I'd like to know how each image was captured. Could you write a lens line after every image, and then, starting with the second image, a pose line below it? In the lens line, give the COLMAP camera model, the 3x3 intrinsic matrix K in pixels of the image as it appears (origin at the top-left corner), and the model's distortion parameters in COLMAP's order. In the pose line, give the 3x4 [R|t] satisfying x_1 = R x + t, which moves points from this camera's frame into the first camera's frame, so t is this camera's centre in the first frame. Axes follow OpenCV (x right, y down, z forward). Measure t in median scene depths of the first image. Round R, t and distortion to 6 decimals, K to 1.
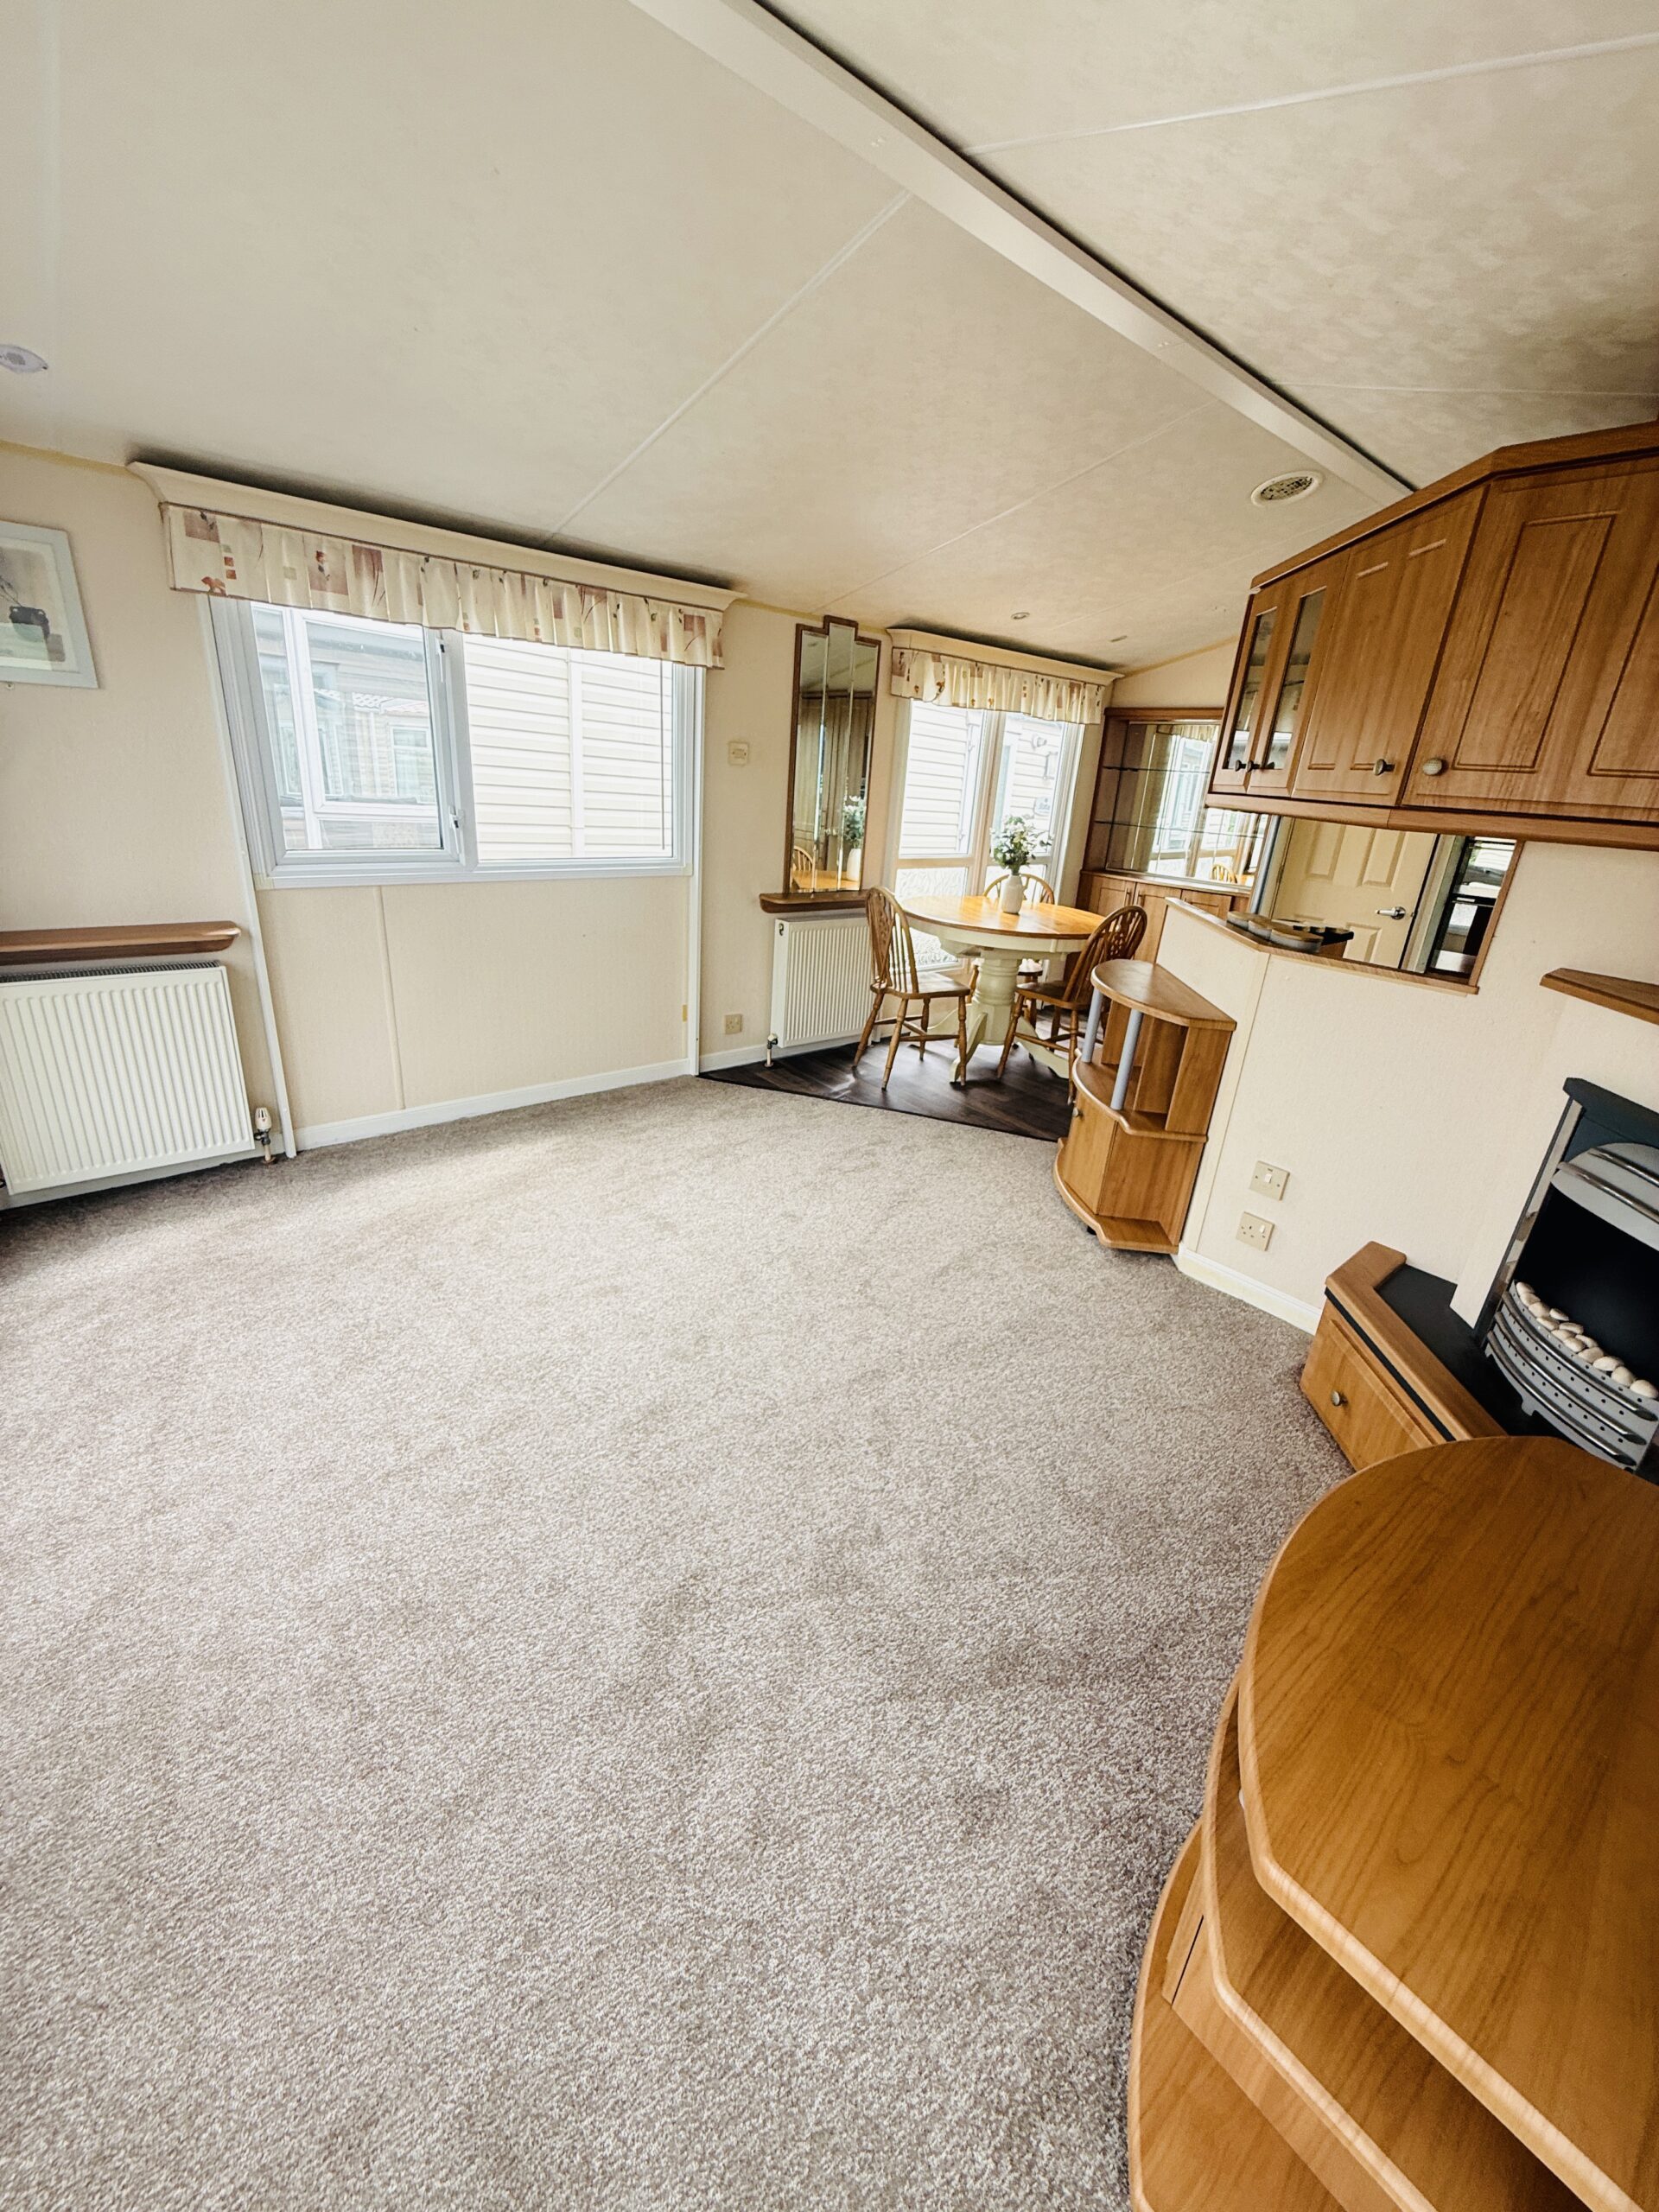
lens RADIAL K [[884.1, 0, 829.5], [0, 884.1, 1106.0], [0, 0, 1]] dist [0.001756, 0.000224]
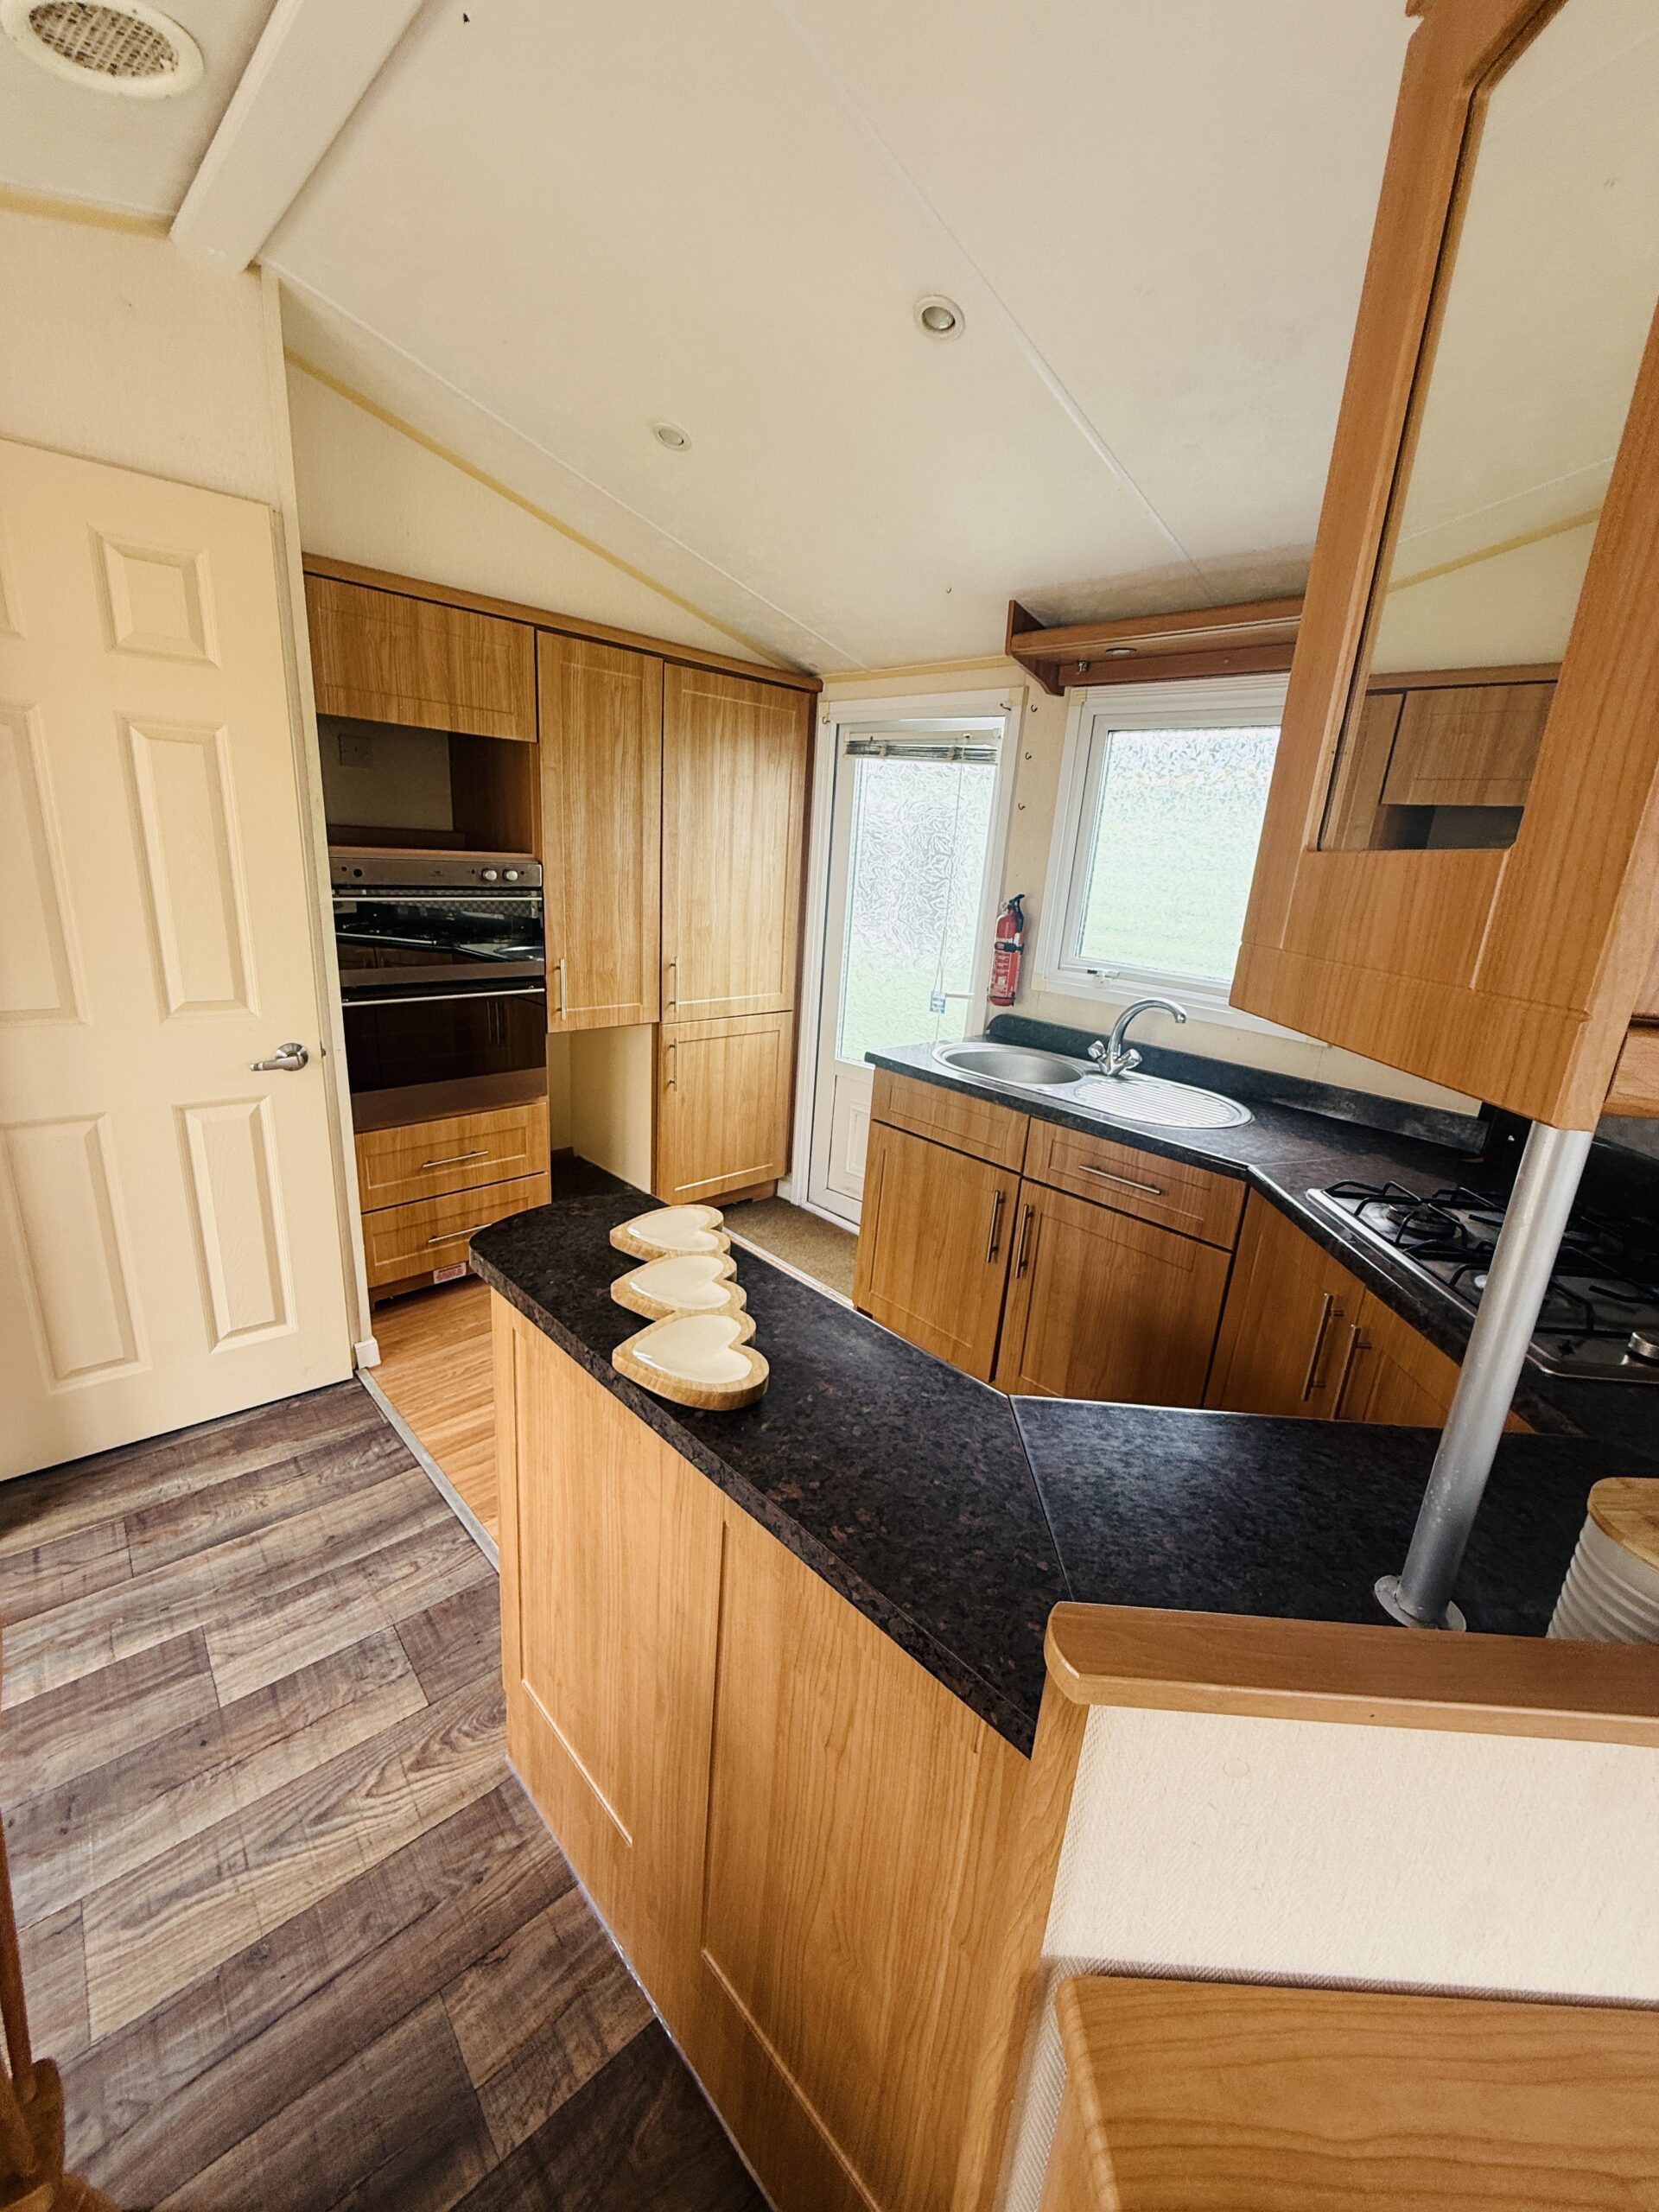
lens RADIAL K [[884.1, 0, 829.5], [0, 884.1, 1106.0], [0, 0, 1]] dist [0.001756, 0.000224]
pose [[-0.082507, -0.347180, 0.934162, 0.179007], [0.283896, 0.890332, 0.355965, -0.275918], [-0.955299, 0.294575, 0.025104, 0.721576]]
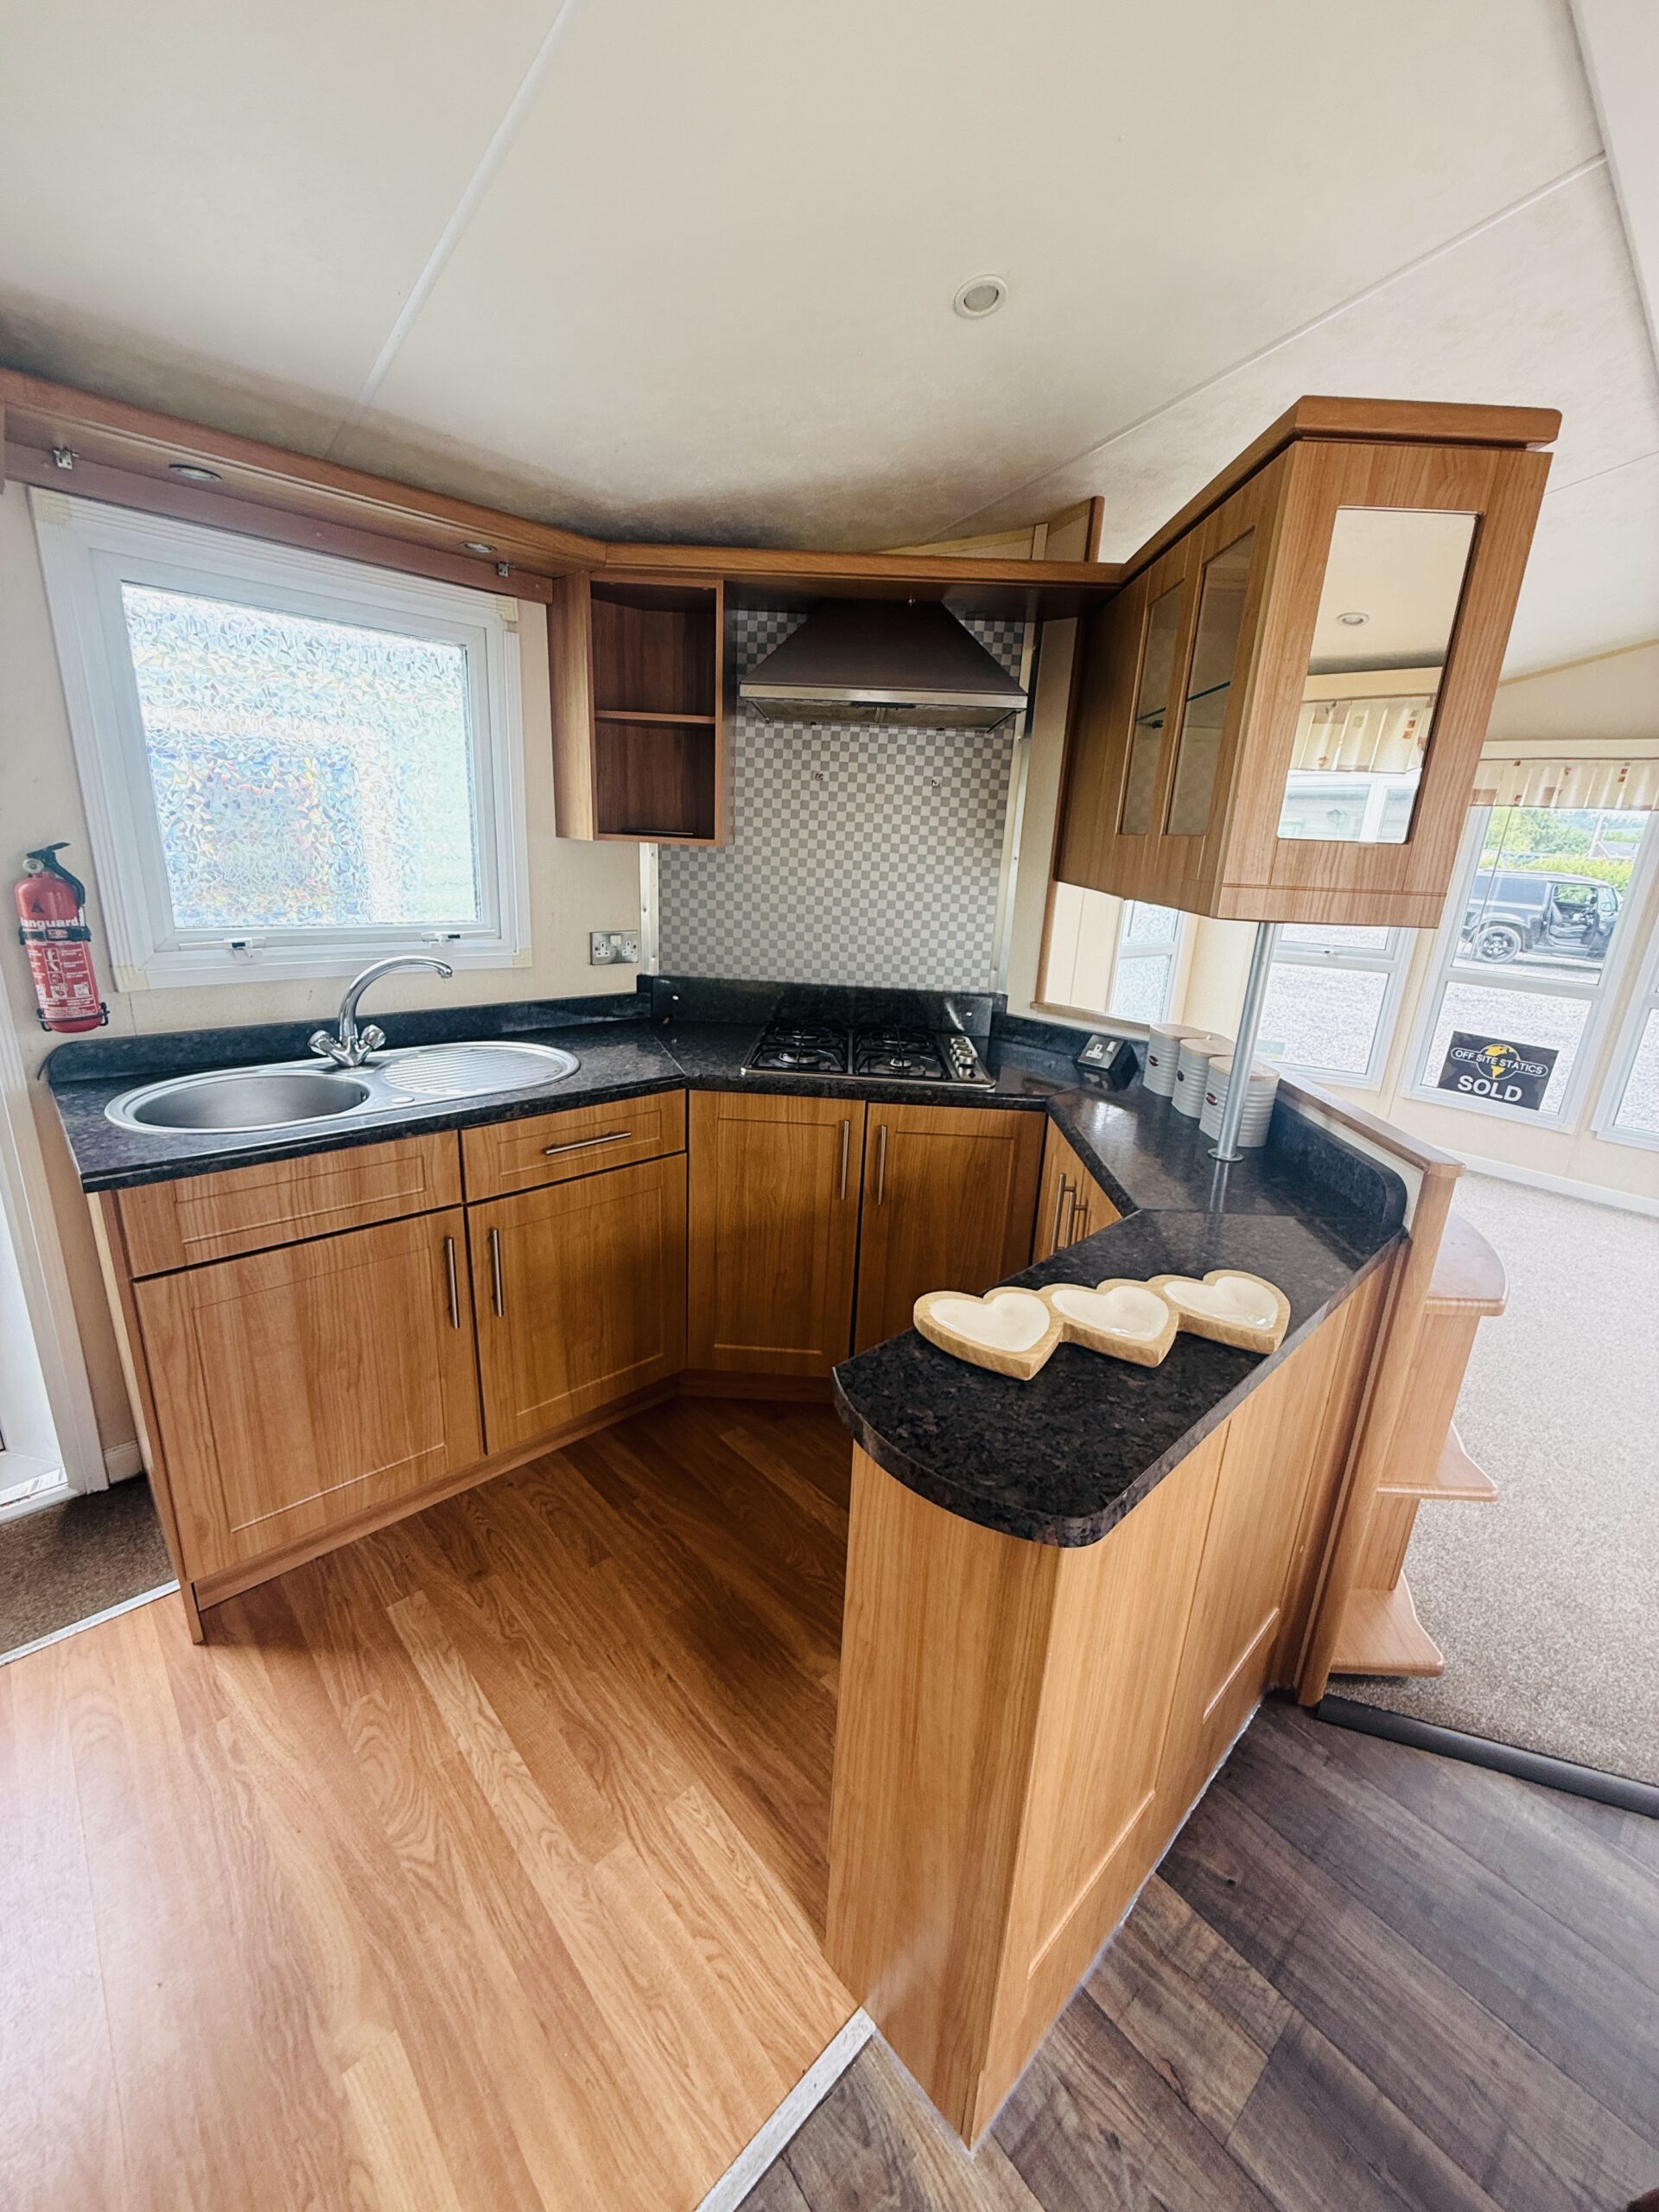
lens RADIAL K [[880.5, 0, 829.5], [0, 880.5, 1106.0], [0, 0, 1]] dist [0.001321, 0.000241]
pose [[-0.990062, -0.085682, -0.111517, 0.484412], [-0.136258, 0.780675, 0.609901, -0.327489], [0.034801, 0.619035, -0.784592, 0.916695]]
